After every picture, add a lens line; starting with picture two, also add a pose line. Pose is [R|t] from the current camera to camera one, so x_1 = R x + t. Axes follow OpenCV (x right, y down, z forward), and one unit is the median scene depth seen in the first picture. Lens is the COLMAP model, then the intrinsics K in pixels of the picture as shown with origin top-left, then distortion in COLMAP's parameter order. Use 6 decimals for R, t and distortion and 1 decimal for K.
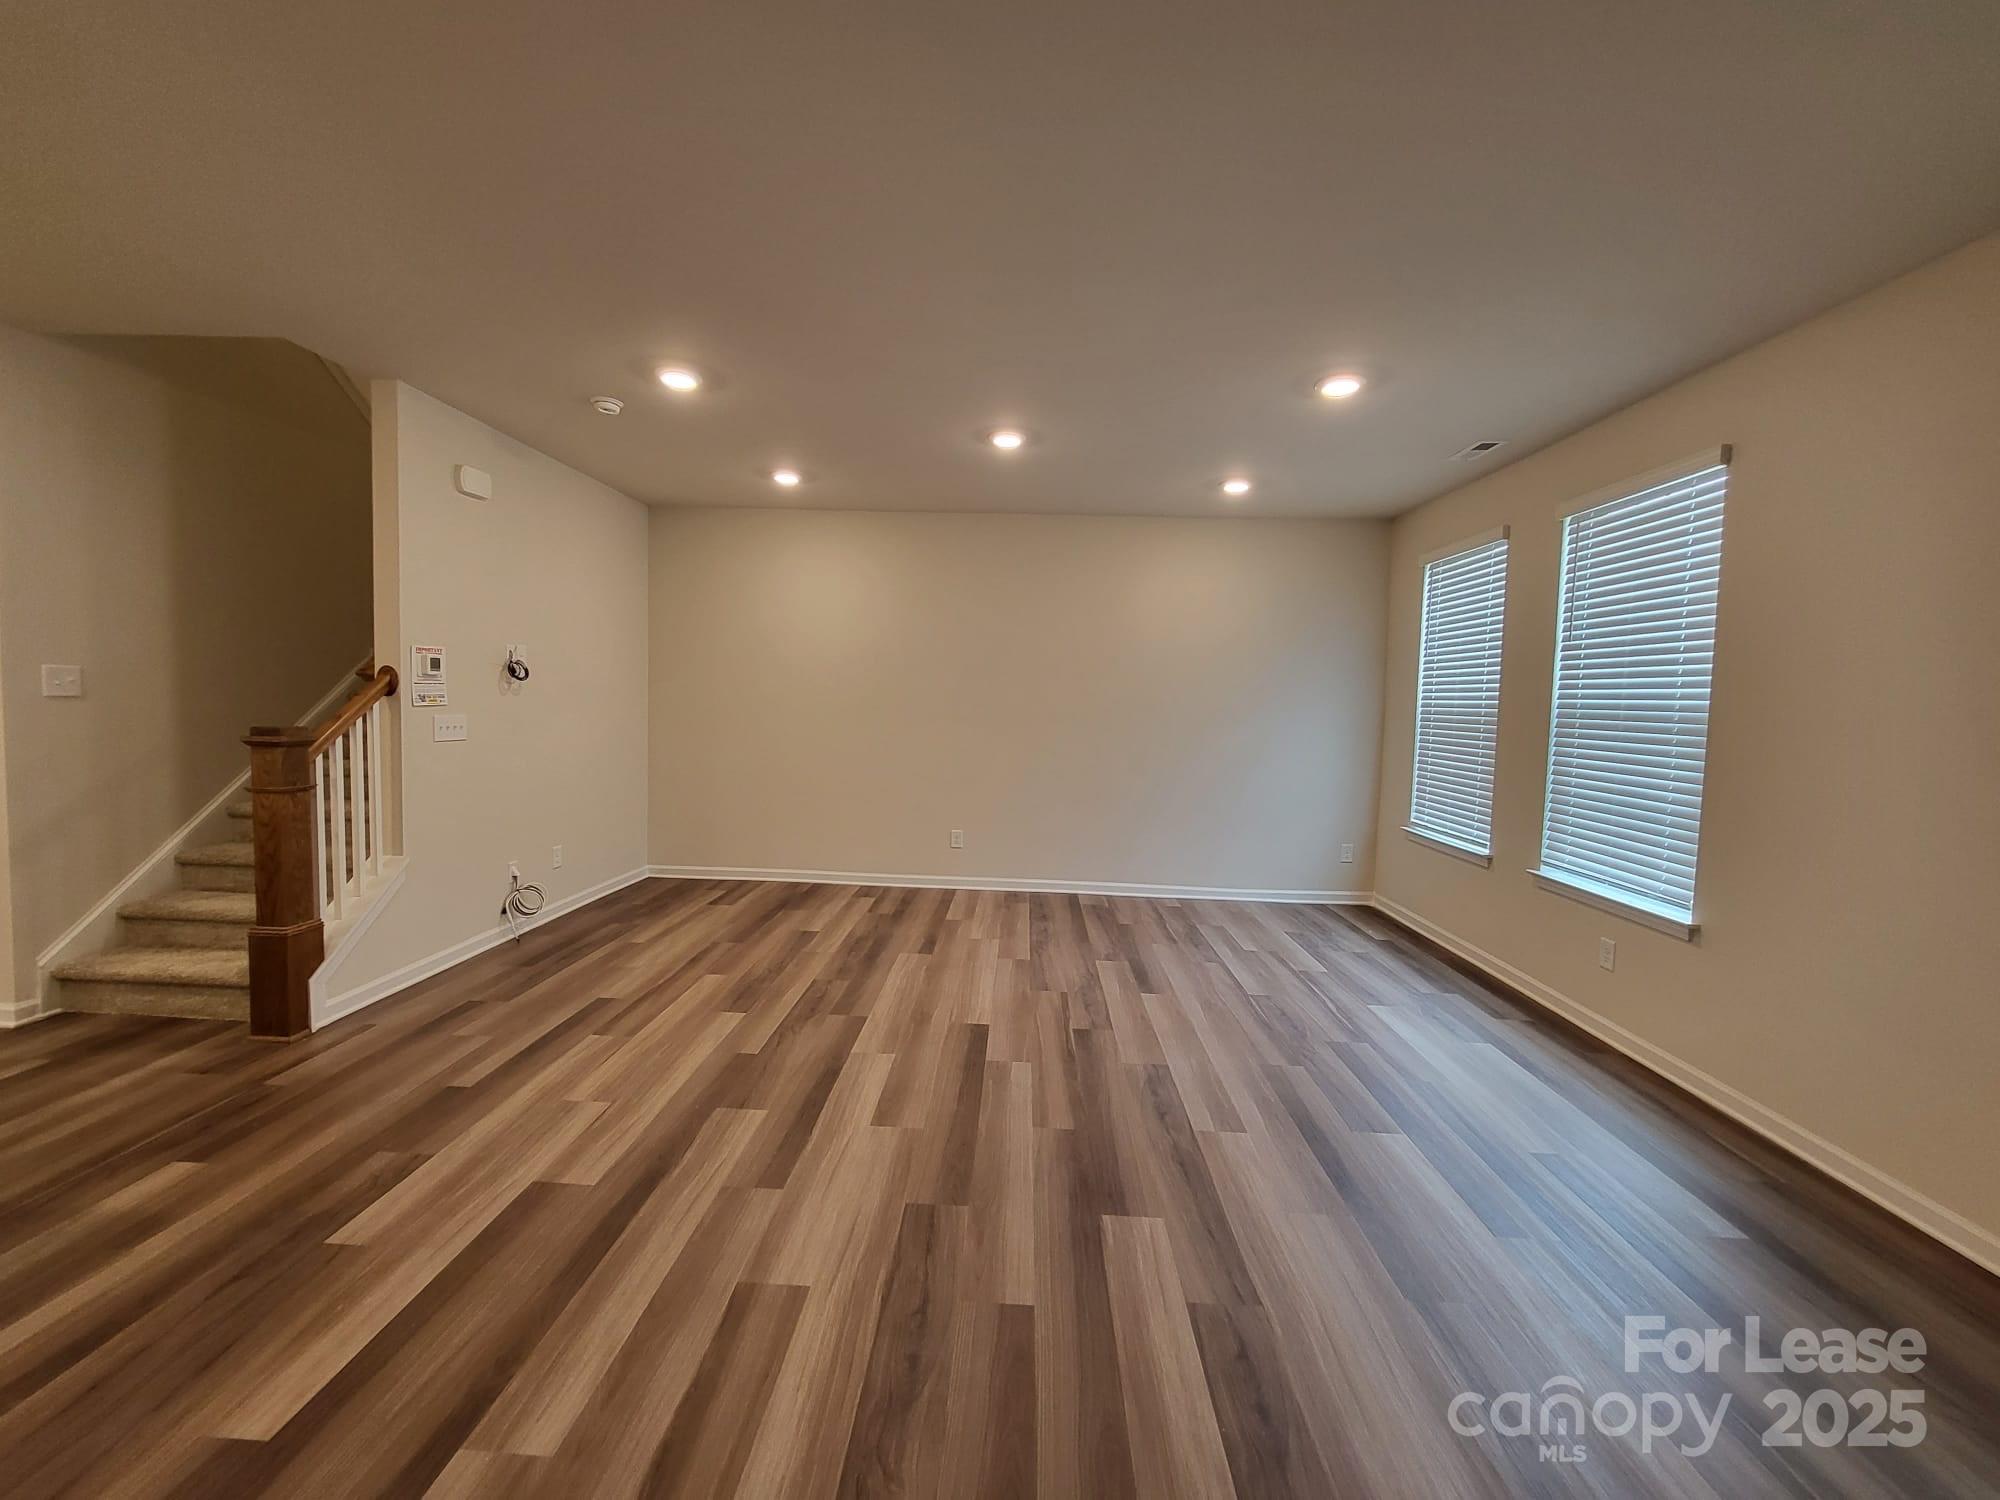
lens RADIAL K [[787.4, 0, 991.3], [0, 787.4, 745.5], [0, 0, 1]] dist [-0.001827, -0.000422]
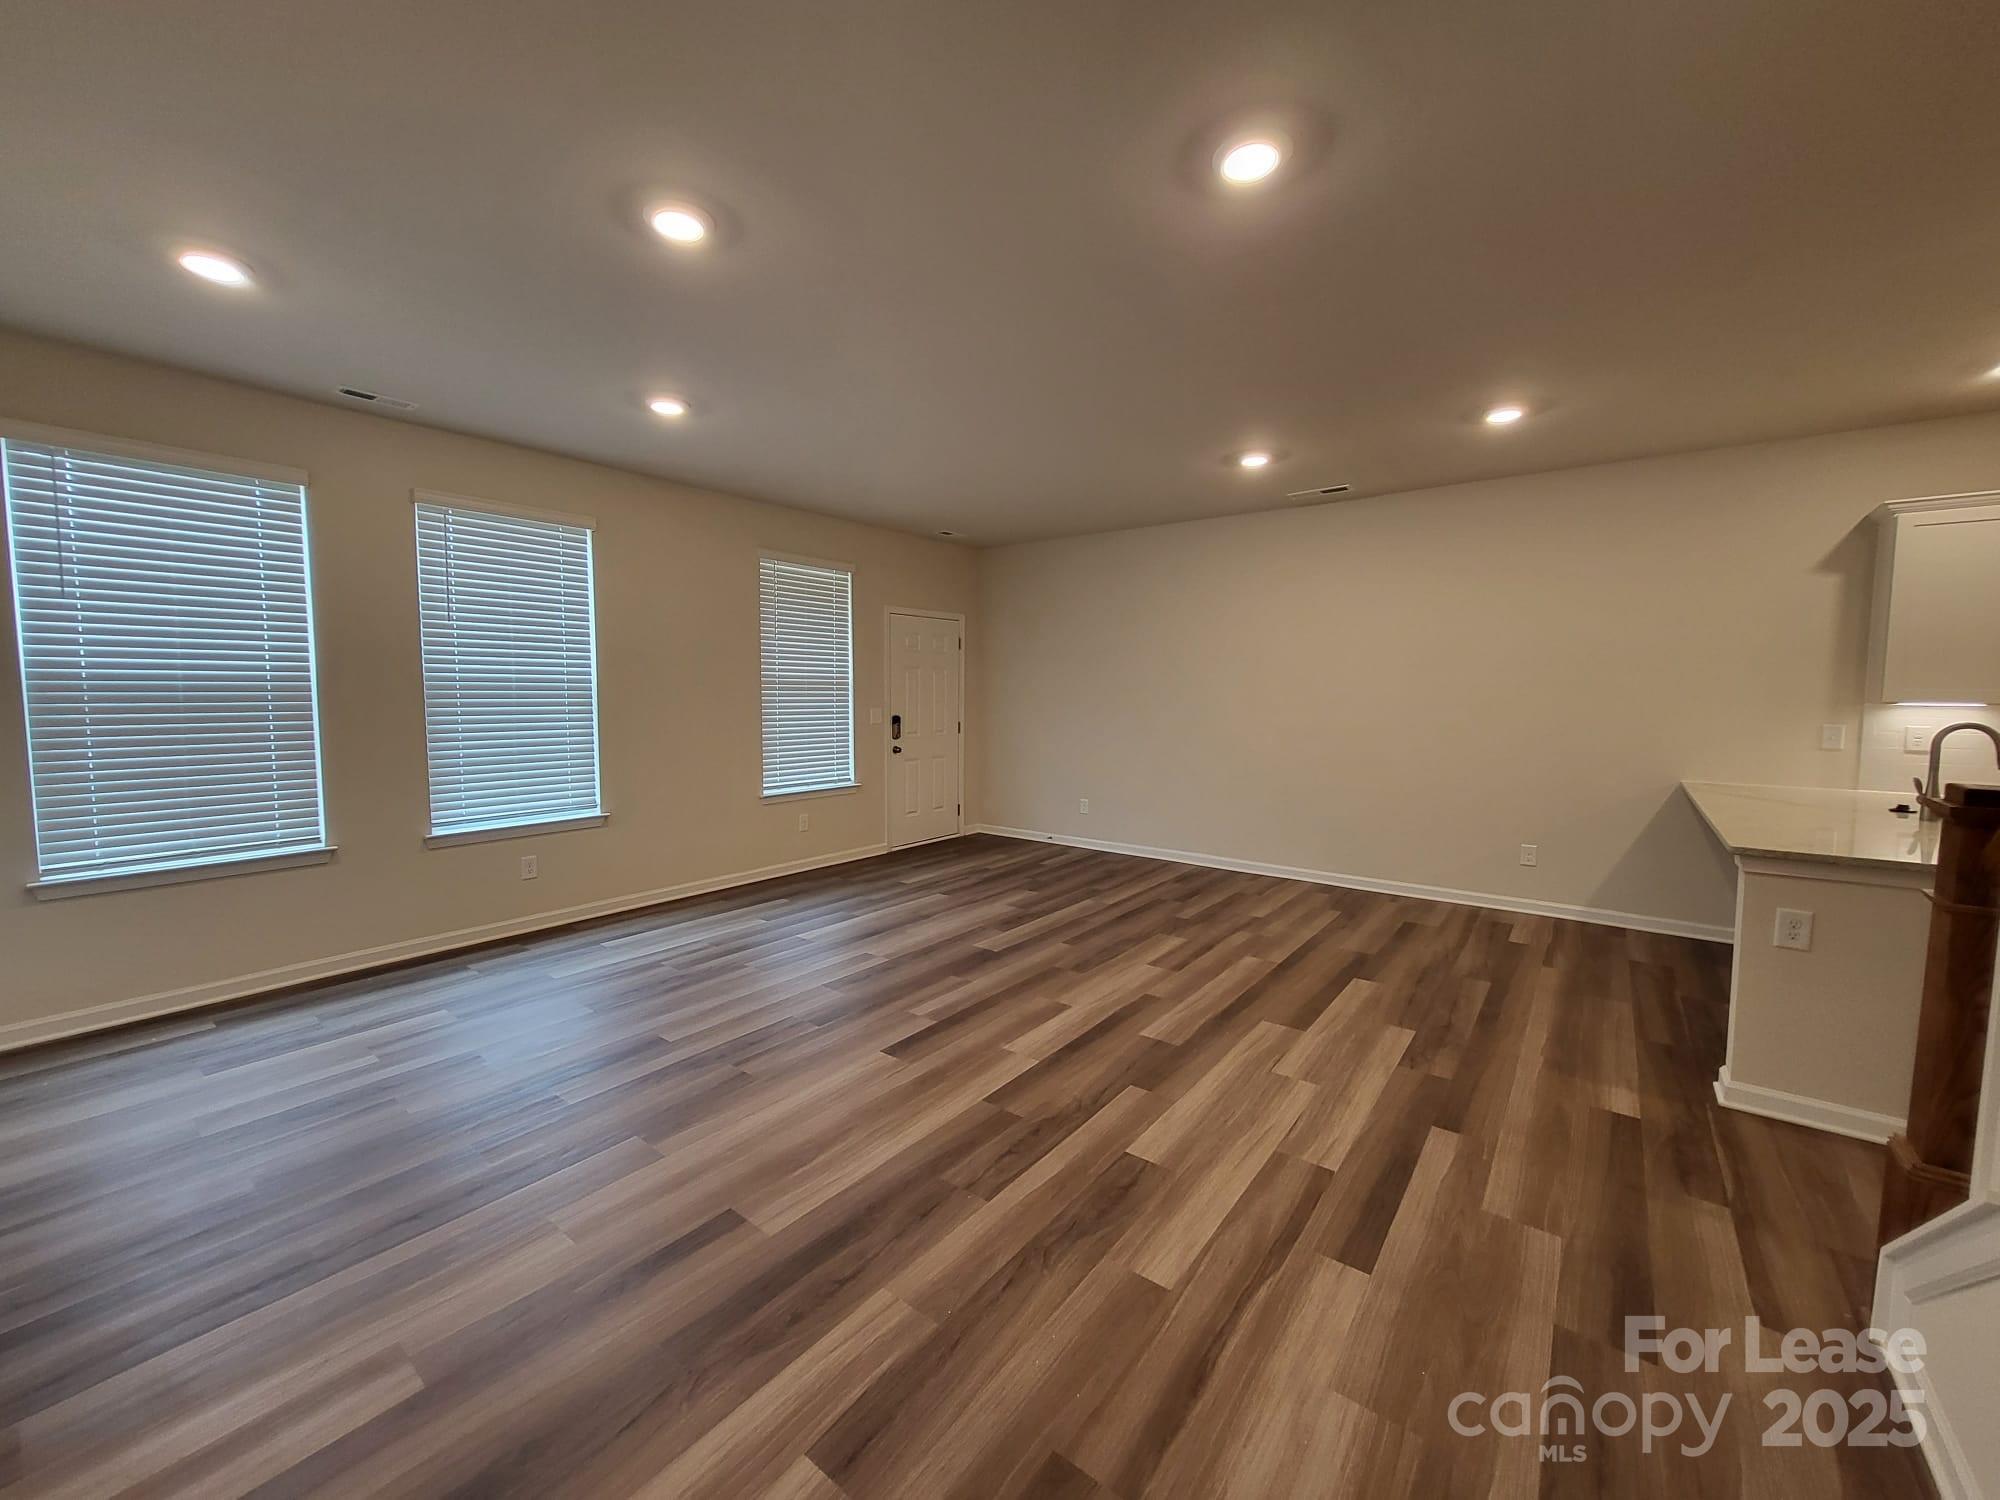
lens RADIAL K [[787.4, 0, 991.3], [0, 787.4, 745.5], [0, 0, 1]] dist [-0.001827, -0.000422]
pose [[-0.813792, -0.072921, 0.576564, -0.650159], [0.007081, 0.990779, 0.135303, -0.121076], [-0.581114, 0.114191, -0.805771, 1.749039]]
